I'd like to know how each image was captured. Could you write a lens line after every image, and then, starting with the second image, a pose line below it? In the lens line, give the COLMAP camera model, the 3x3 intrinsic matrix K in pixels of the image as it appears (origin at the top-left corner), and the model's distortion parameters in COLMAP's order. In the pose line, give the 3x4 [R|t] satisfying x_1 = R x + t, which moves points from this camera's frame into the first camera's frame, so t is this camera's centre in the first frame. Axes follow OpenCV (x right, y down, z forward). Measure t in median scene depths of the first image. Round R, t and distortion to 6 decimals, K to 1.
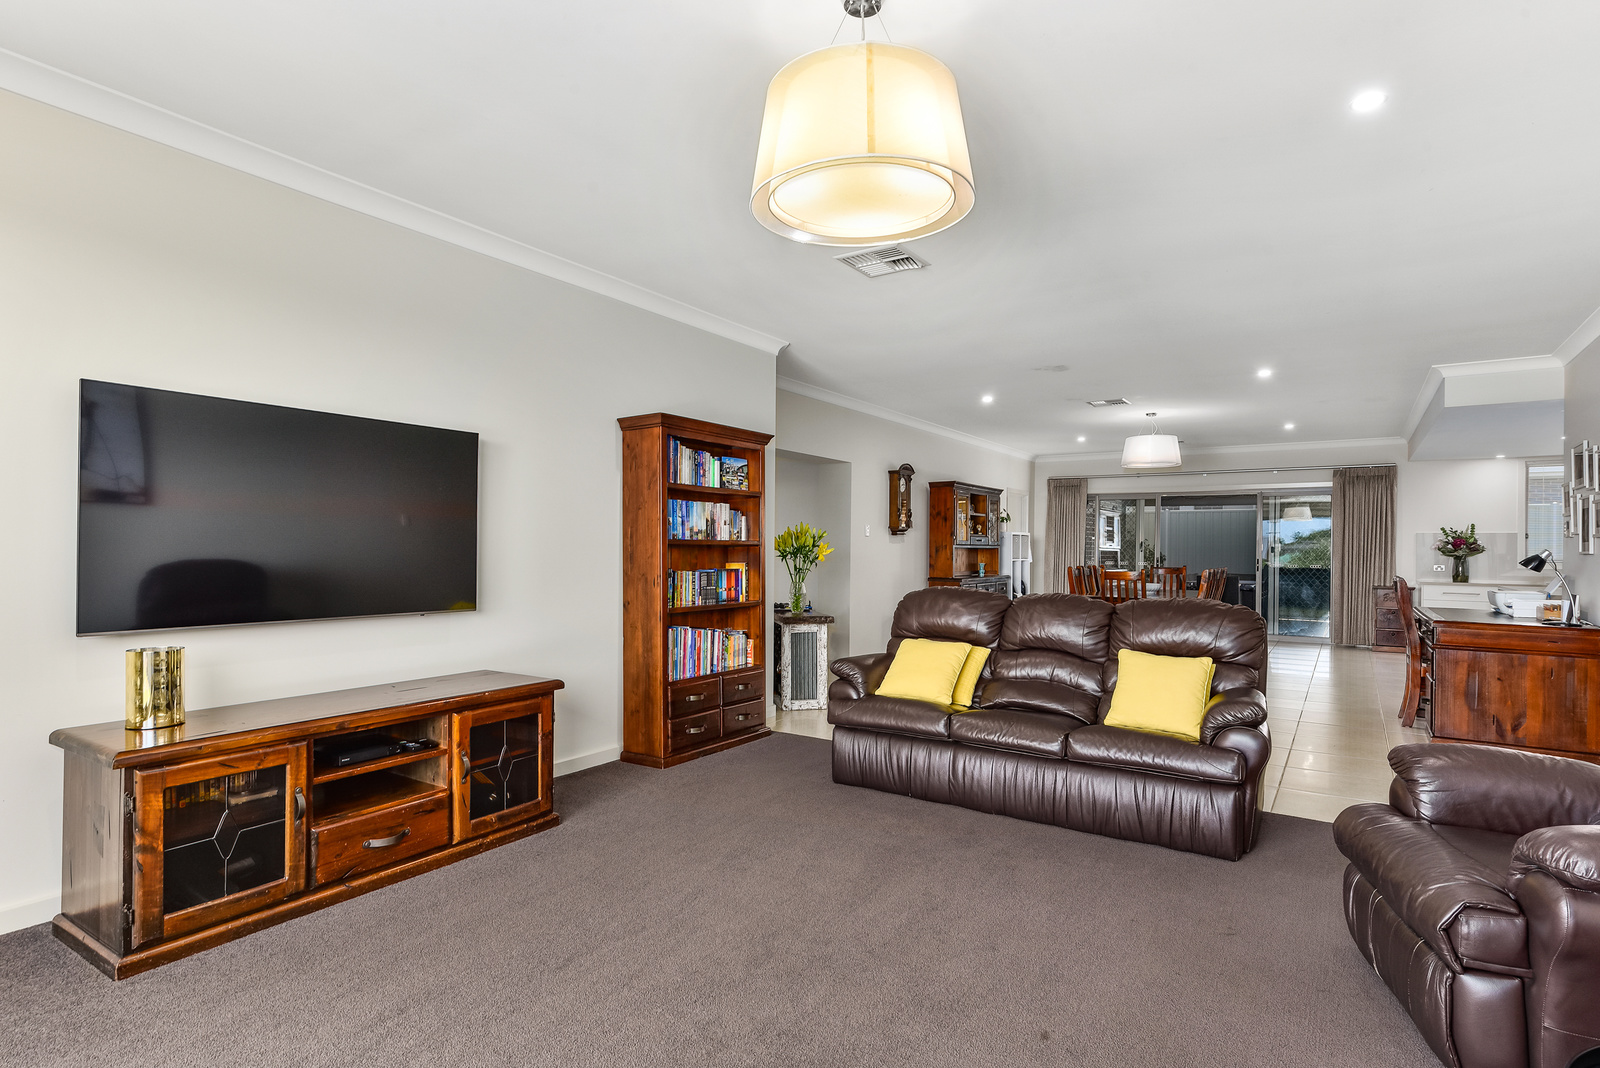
lens RADIAL K [[831.9, 0, 800.0], [0, 831.9, 534.0], [0, 0, 1]] dist [0.001431, 0.000291]
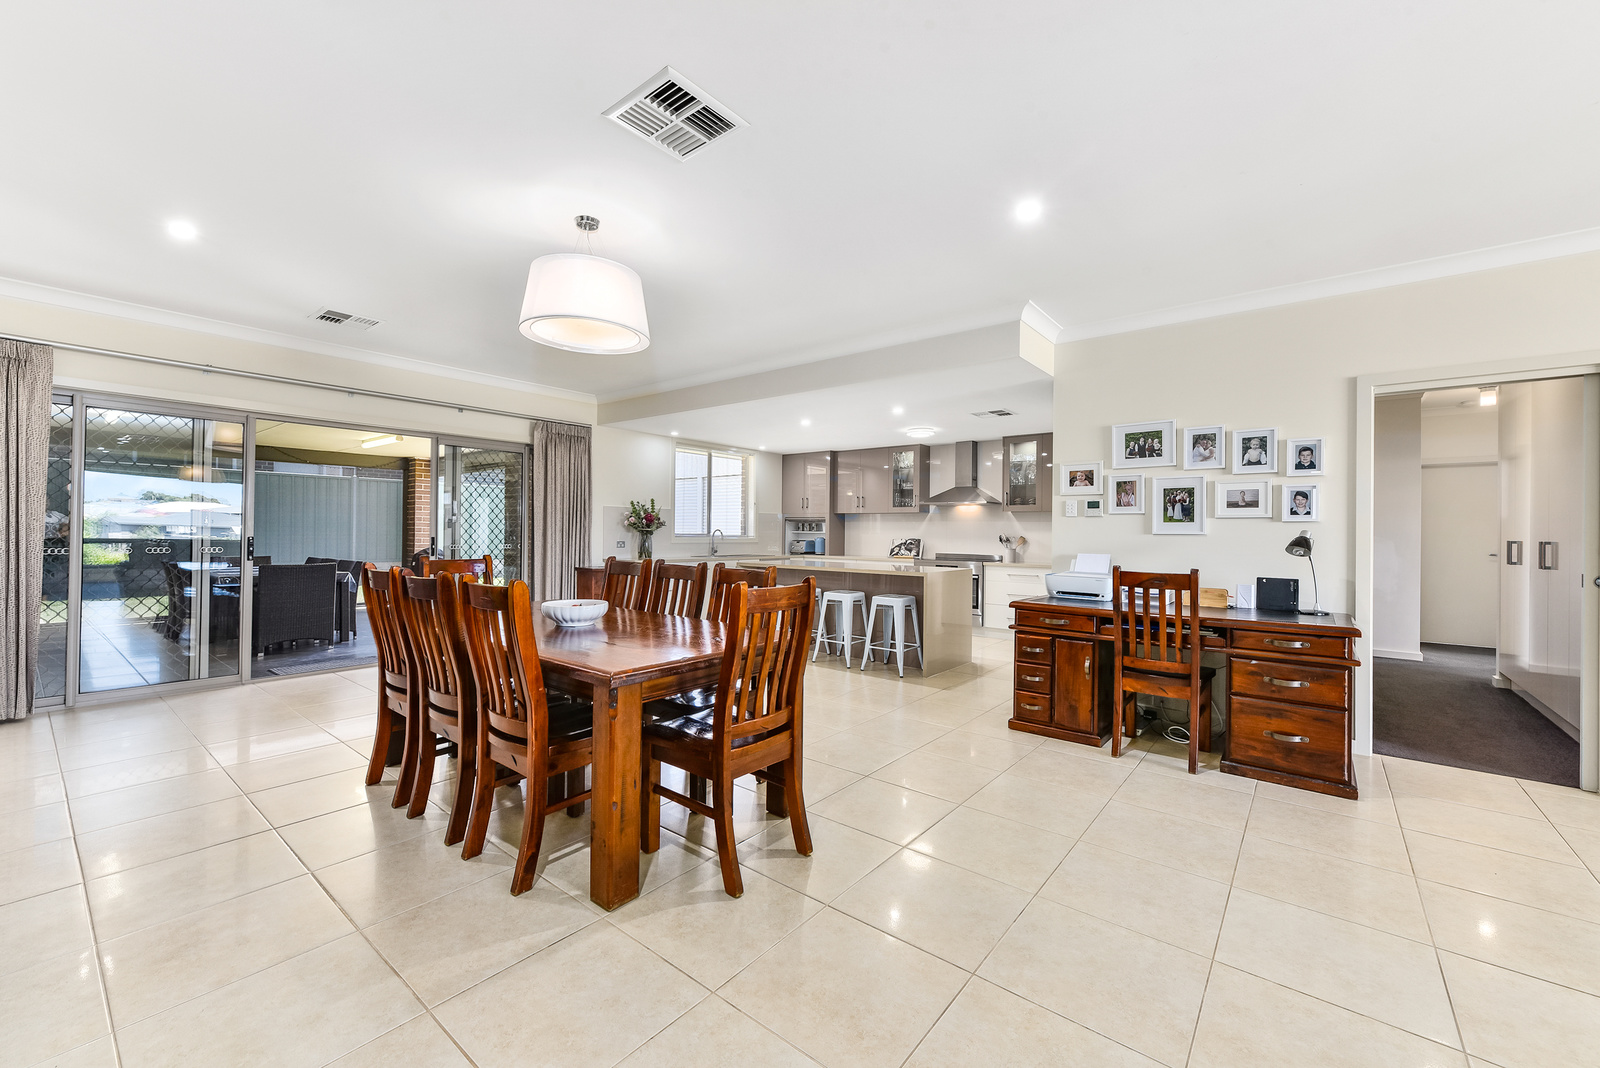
lens RADIAL K [[640.4, 0, 803.8], [0, 640.4, 524.7], [0, 0, 1]] dist [0.002733, 0.000173]
pose [[0.098910, 0.000378, 0.995096, 0.087724], [-0.022211, 0.999752, 0.001828, 0.013268], [-0.994848, -0.022283, 0.098894, 0.741919]]
